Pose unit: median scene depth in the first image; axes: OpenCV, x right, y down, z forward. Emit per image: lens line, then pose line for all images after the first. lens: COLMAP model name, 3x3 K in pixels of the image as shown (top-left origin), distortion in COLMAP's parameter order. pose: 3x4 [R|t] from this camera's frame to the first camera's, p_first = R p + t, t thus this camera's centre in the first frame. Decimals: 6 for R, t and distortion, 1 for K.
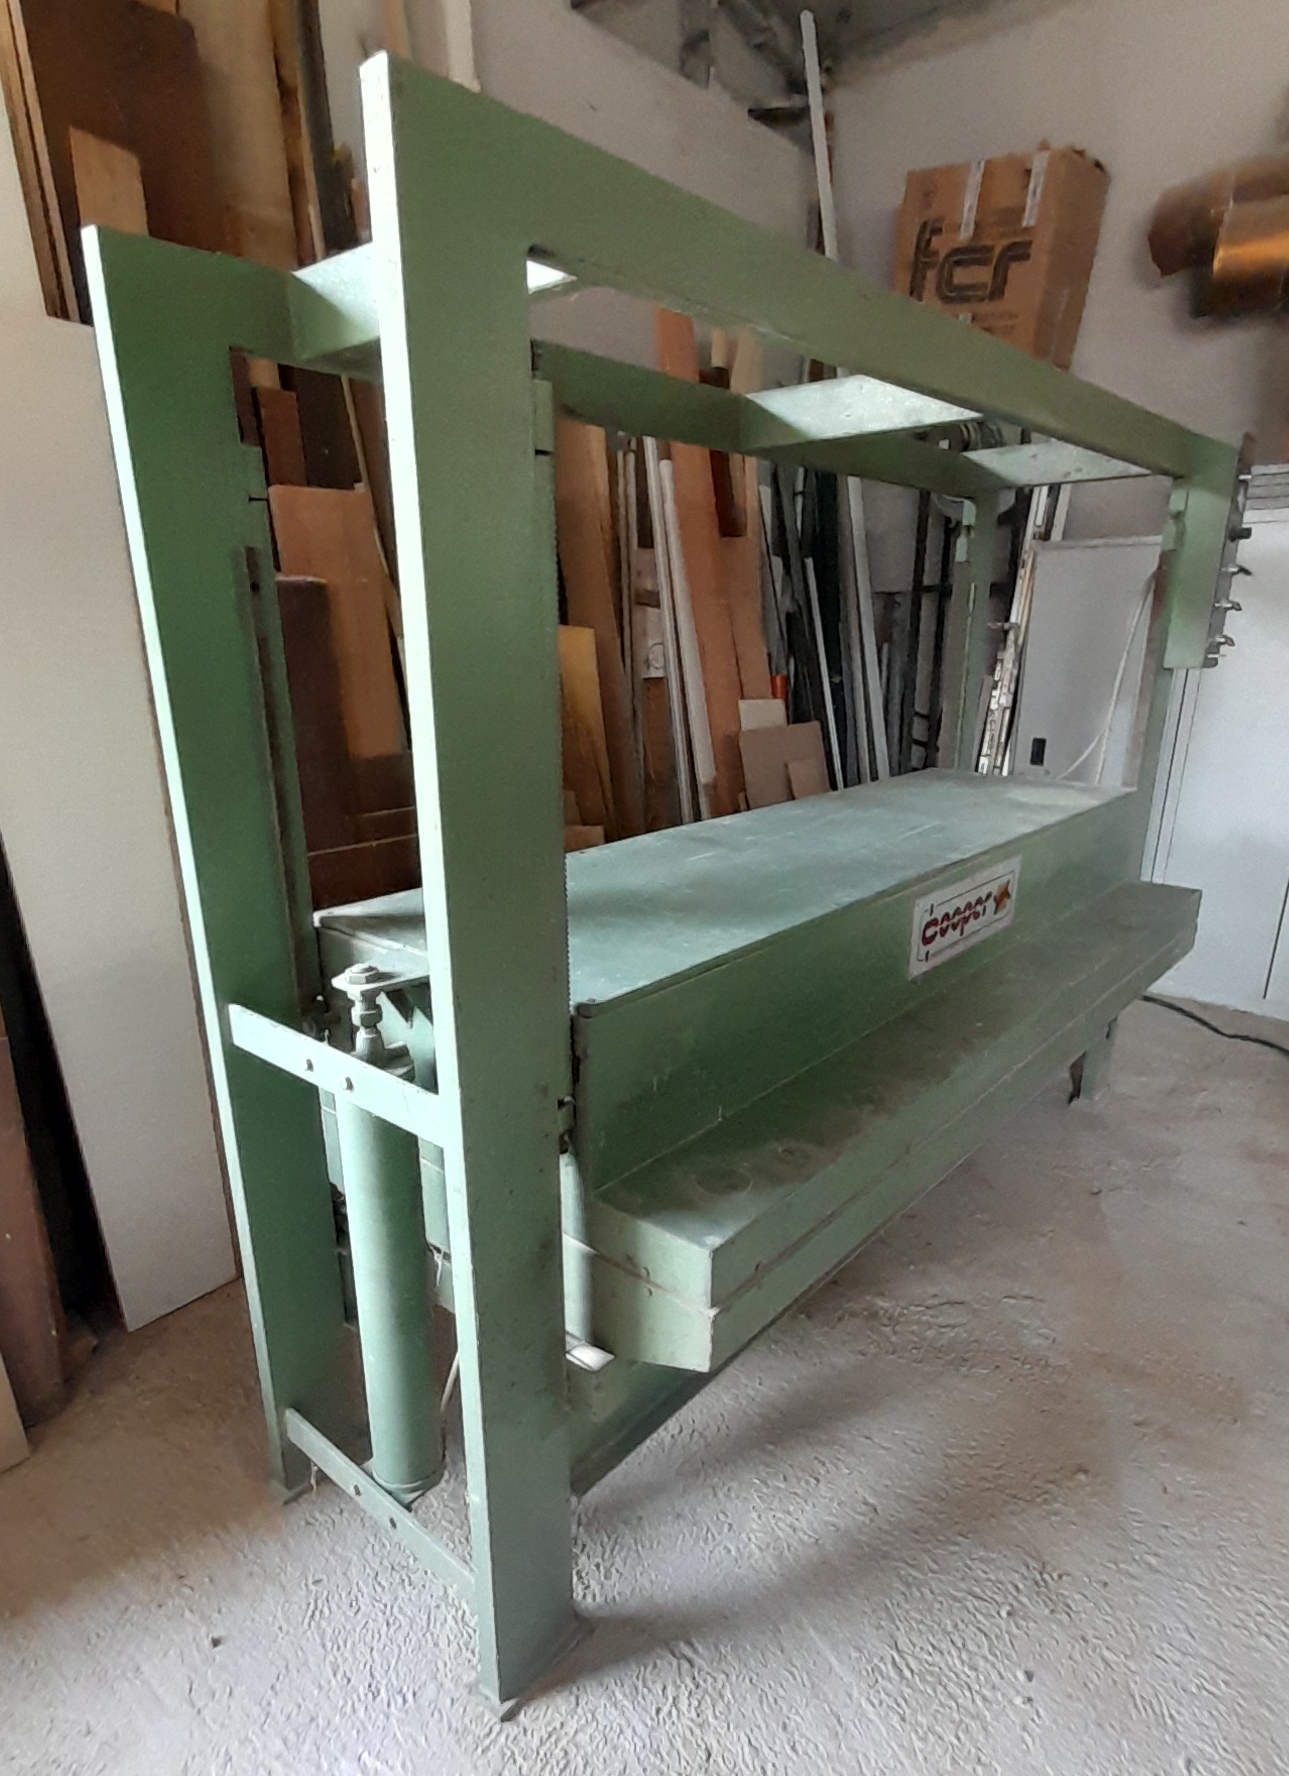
lens RADIAL K [[1007.5, 0, 642.6], [0, 1007.5, 998.2], [0, 0, 1]] dist [0.000159, -0.002317]
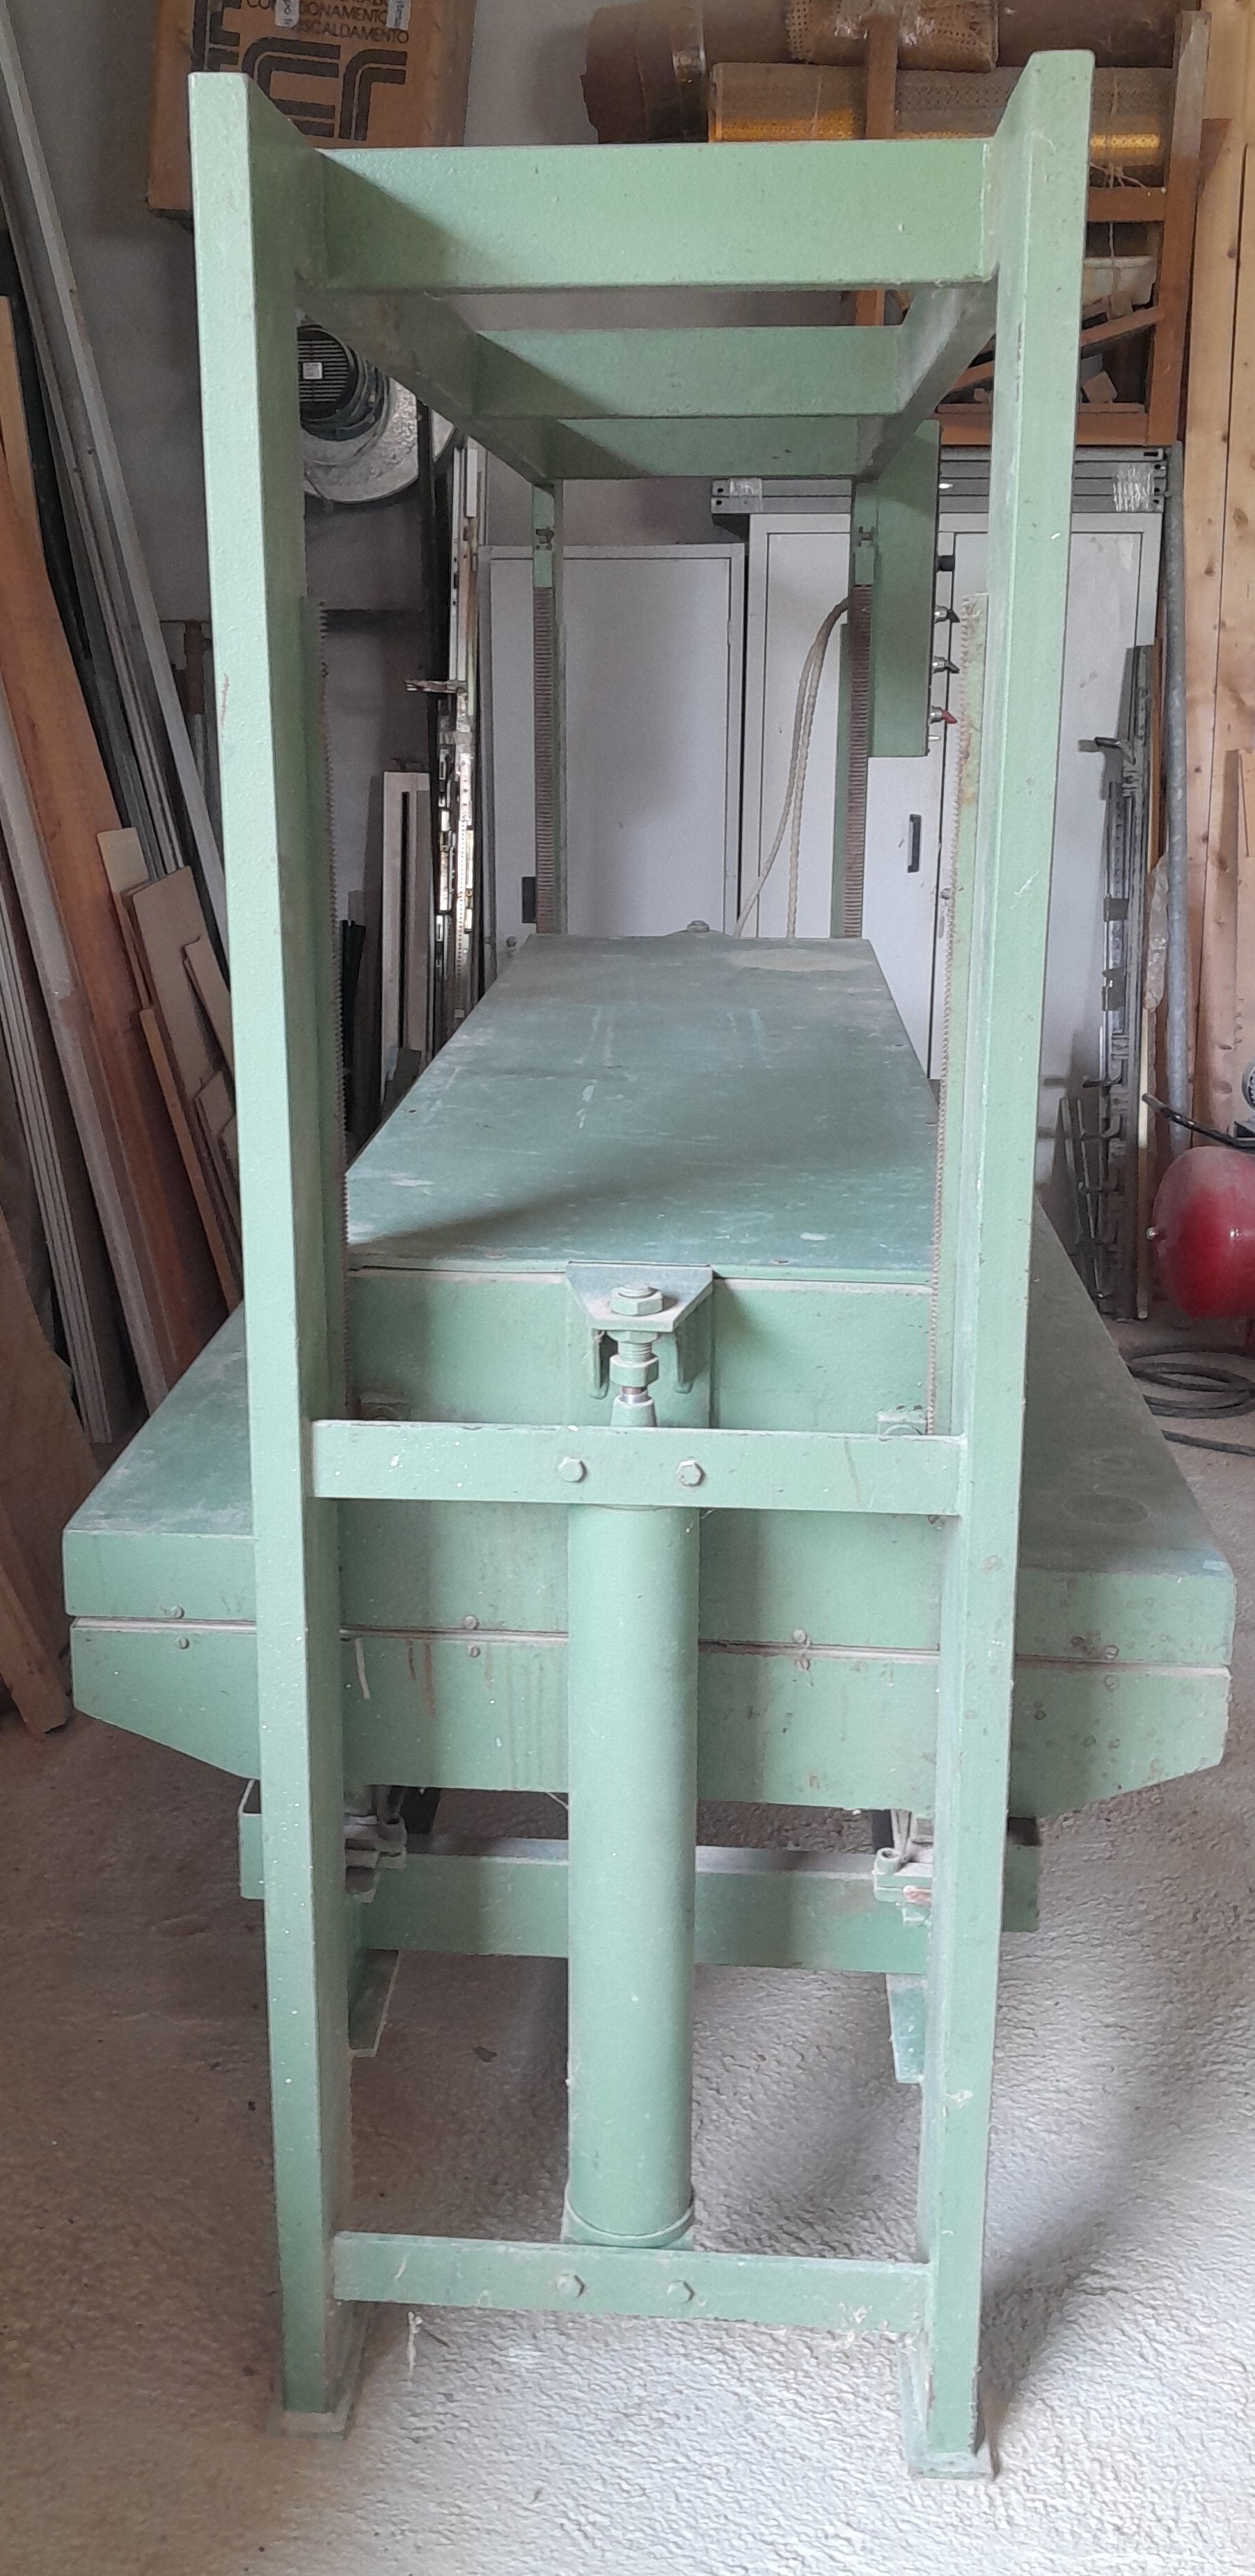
lens RADIAL K [[2177.9, 0, 627.5], [0, 2177.9, 1288.0], [0, 0, 1]] dist [-0.012546, 0.002733]
pose [[0.797155, -0.162700, 0.581439, -0.860042], [0.206735, 0.978349, -0.009669, -0.016417], [-0.567278, 0.127912, 0.813532, -0.029599]]
